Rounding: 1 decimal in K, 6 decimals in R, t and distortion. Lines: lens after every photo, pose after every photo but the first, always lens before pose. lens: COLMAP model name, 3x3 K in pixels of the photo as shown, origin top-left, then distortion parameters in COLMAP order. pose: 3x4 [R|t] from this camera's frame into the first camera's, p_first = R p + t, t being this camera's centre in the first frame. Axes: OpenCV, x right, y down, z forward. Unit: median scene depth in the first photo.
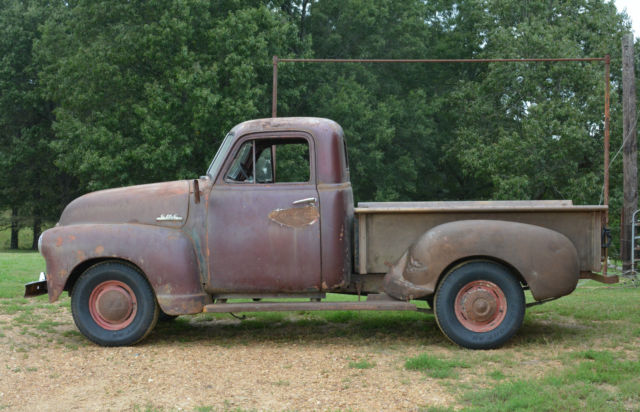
lens RADIAL K [[1016.1, 0, 321.2], [0, 1016.1, 208.9], [0, 0, 1]] dist [-0.157730, 0.000000]
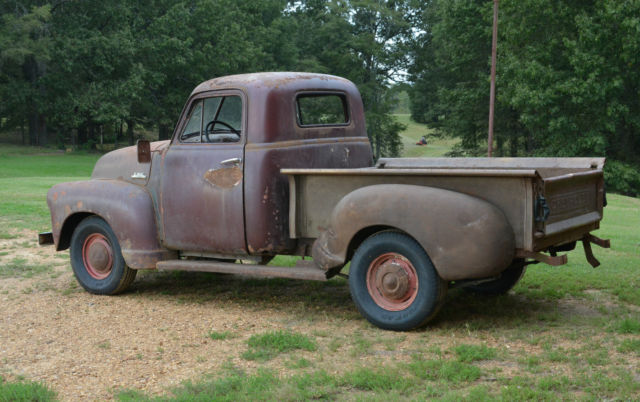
lens RADIAL K [[994.4, 0, 320.9], [0, 994.4, 218.5], [0, 0, 1]] dist [-0.174925, 0.000000]
pose [[0.862120, 0.038075, -0.505272, 0.533784], [0.003967, 0.996635, 0.081871, -0.030221], [0.506689, -0.072587, 0.859068, 0.221206]]
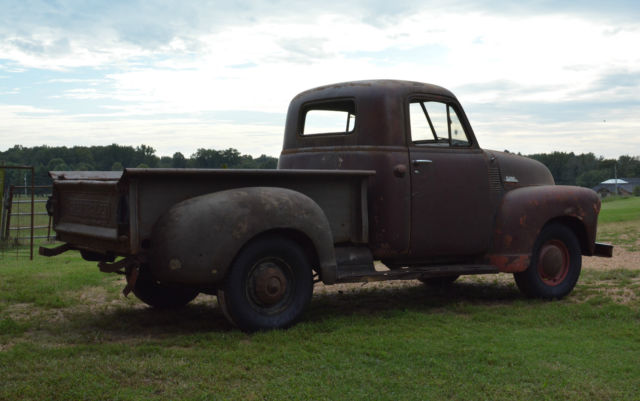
lens RADIAL K [[994.4, 0, 319.8], [0, 994.4, 205.2], [0, 0, 1]] dist [-0.174925, 0.000000]
pose [[-0.802166, 0.023918, -0.596622, 0.629912], [-0.012047, 0.998346, 0.056220, -0.026307], [0.596980, 0.052285, -0.800551, 1.892670]]
